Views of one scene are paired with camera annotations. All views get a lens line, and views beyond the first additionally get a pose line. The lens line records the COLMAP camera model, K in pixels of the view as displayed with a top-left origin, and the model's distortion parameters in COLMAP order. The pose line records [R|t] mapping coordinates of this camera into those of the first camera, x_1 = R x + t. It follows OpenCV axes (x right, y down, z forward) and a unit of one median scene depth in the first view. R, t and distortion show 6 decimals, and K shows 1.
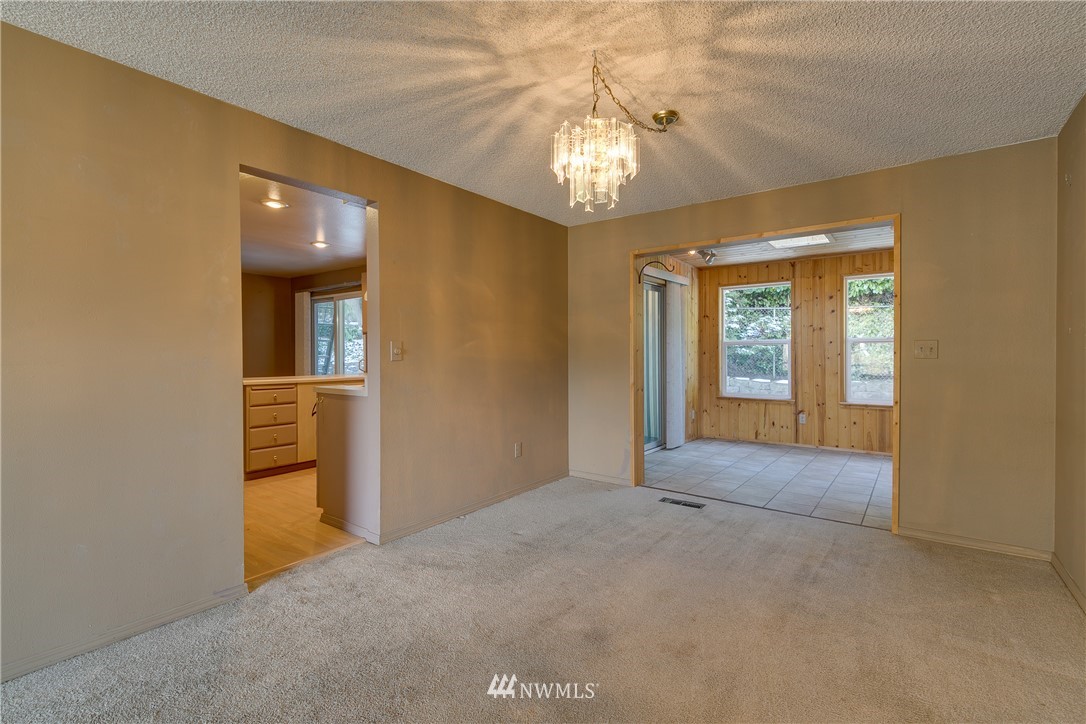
lens RADIAL K [[492.0, 0, 540.6], [0, 492.0, 356.0], [0, 0, 1]] dist [0.026936, -0.020869]
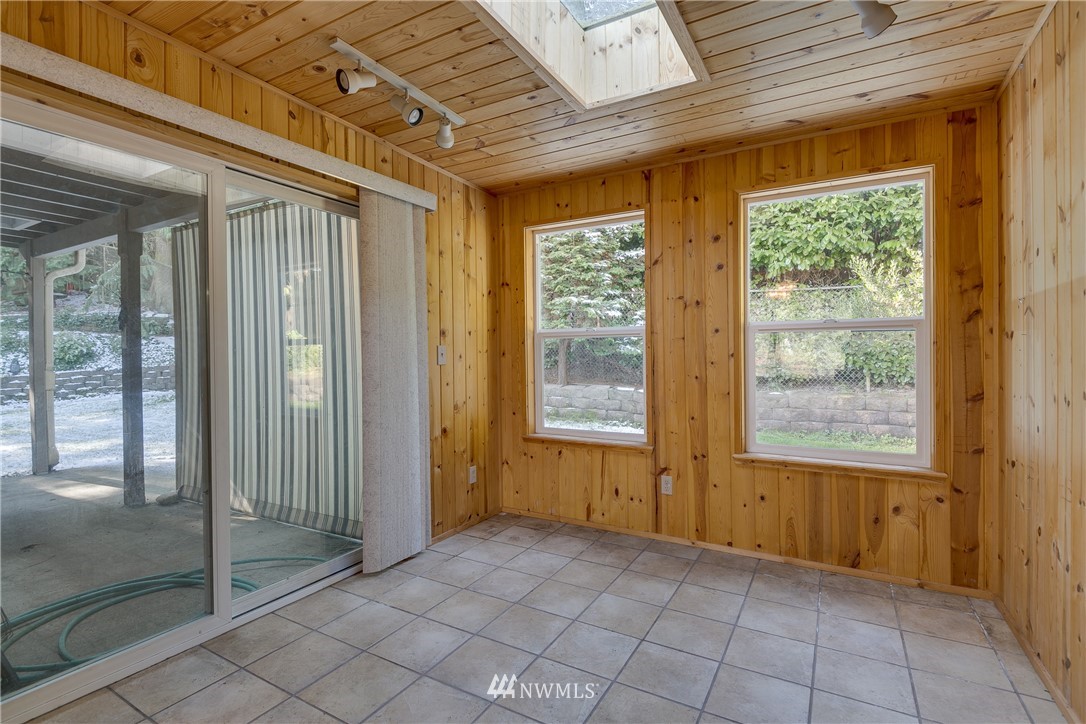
lens RADIAL K [[510.1, 0, 541.3], [0, 510.1, 355.6], [0, 0, 1]] dist [0.027660, -0.023355]
pose [[0.992188, -0.005744, 0.124622, 0.339360], [0.005758, 0.999983, 0.000248, -0.004016], [-0.124622, 0.000471, 0.992204, 0.502837]]
